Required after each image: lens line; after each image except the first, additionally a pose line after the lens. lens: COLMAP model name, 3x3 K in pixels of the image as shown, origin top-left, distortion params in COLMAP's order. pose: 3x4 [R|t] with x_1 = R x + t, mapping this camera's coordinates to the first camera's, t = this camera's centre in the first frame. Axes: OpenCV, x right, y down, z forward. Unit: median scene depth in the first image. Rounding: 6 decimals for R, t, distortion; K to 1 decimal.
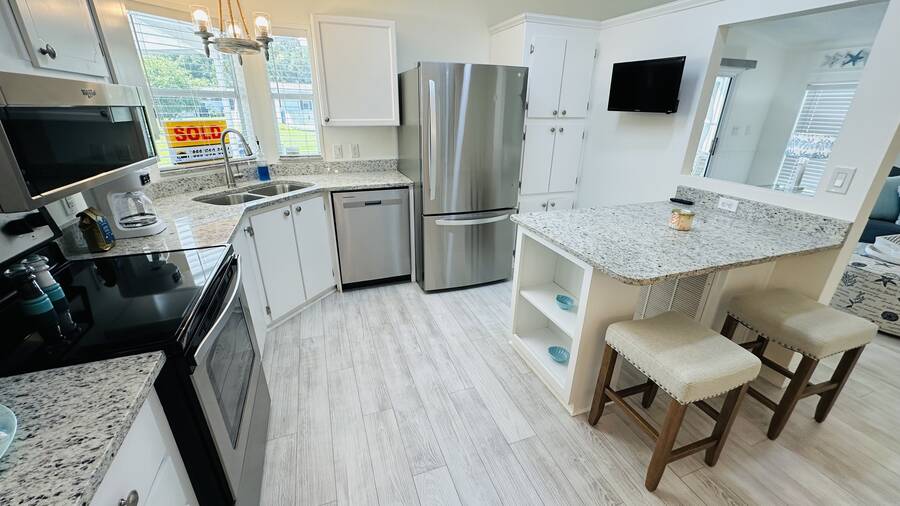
lens RADIAL K [[359.0, 0, 449.5], [0, 359.0, 253.2], [0, 0, 1]] dist [-0.003296, 0.000759]
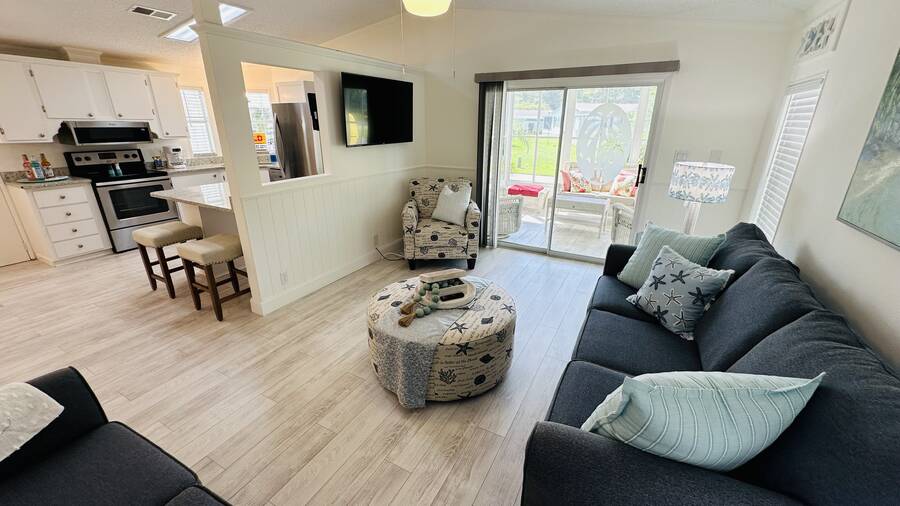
lens RADIAL K [[359.0, 0, 449.5], [0, 359.0, 253.2], [0, 0, 1]] dist [-0.003296, 0.000759]
pose [[0.655392, 0.247399, -0.713621, 1.856006], [-0.280392, 0.957008, 0.074264, -0.147959], [0.701315, 0.151421, 0.696584, 0.377550]]
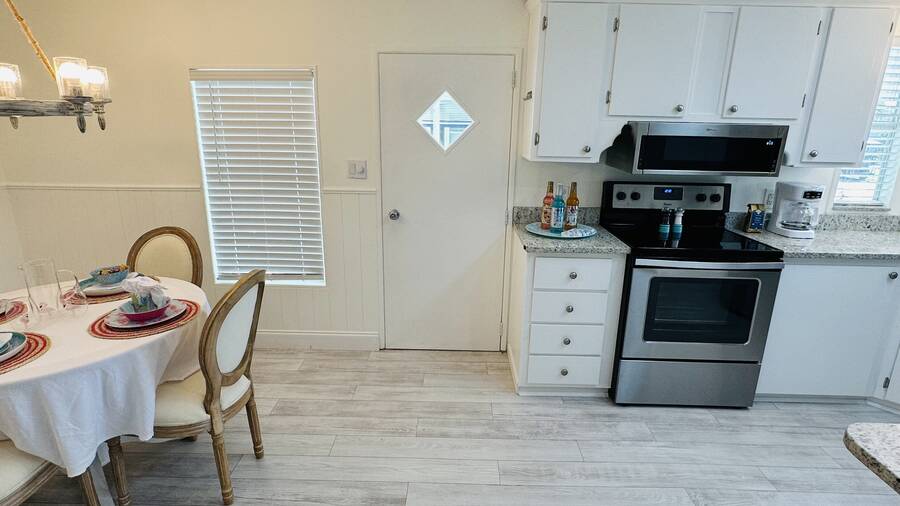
lens RADIAL K [[471.7, 0, 448.3], [0, 471.7, 255.3], [0, 0, 1]] dist [-0.000947, 0.000672]
pose [[-0.367849, 0.235867, -0.899474, 0.663694], [-0.368787, 0.850967, 0.373966, -0.105563], [0.853629, 0.469278, -0.226042, 0.237864]]
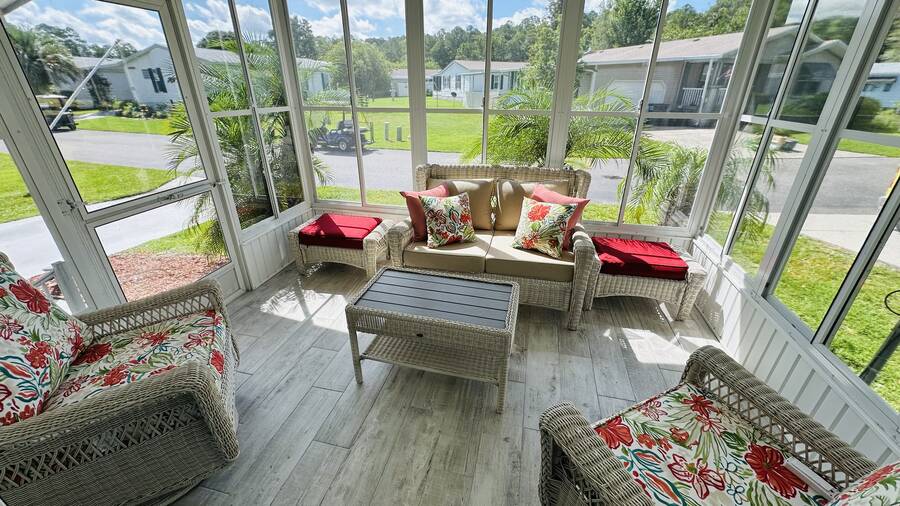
lens RADIAL K [[359.0, 0, 449.5], [0, 359.0, 253.2], [0, 0, 1]] dist [-0.003296, 0.000759]
pose [[0.829575, 0.226759, -0.510280, 1.198090], [-0.202583, 0.973792, 0.103390, -0.641748], [0.520352, 0.017604, 0.853771, 1.621401]]
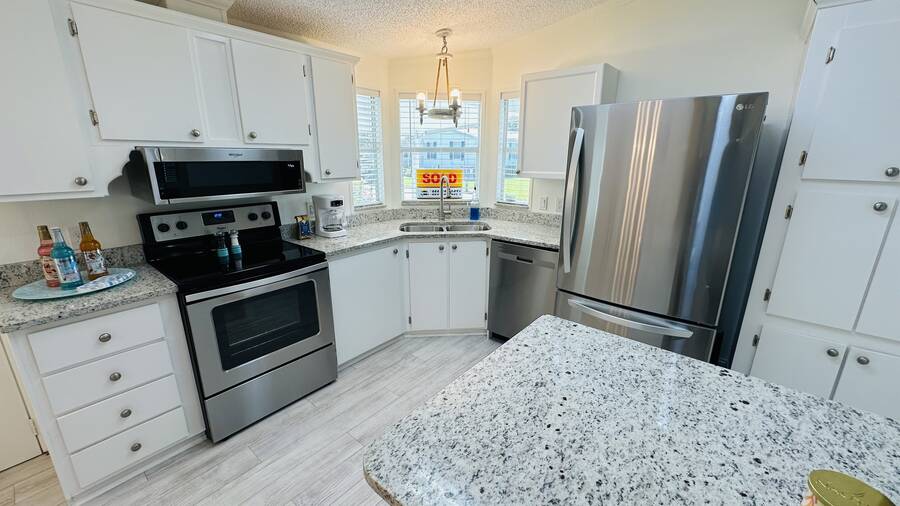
lens RADIAL K [[359.0, 0, 449.5], [0, 359.0, 253.2], [0, 0, 1]] dist [-0.003296, 0.000759]
pose [[0.499317, 0.220556, -0.837877, 0.474584], [-0.323215, 0.944664, 0.056052, -0.149624], [0.803874, 0.242827, 0.542974, 0.351676]]
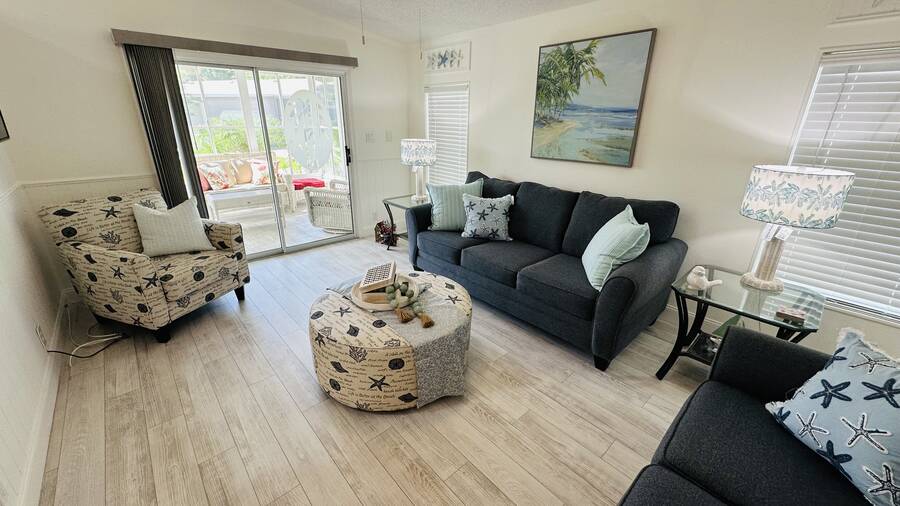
lens RADIAL K [[359.0, 0, 449.5], [0, 359.0, 253.2], [0, 0, 1]] dist [-0.003296, 0.000759]
pose [[0.930061, -0.133730, 0.342202, 1.124742], [0.139826, 0.990152, 0.006915, -0.061481], [-0.339756, 0.041418, 0.939601, 0.186368]]
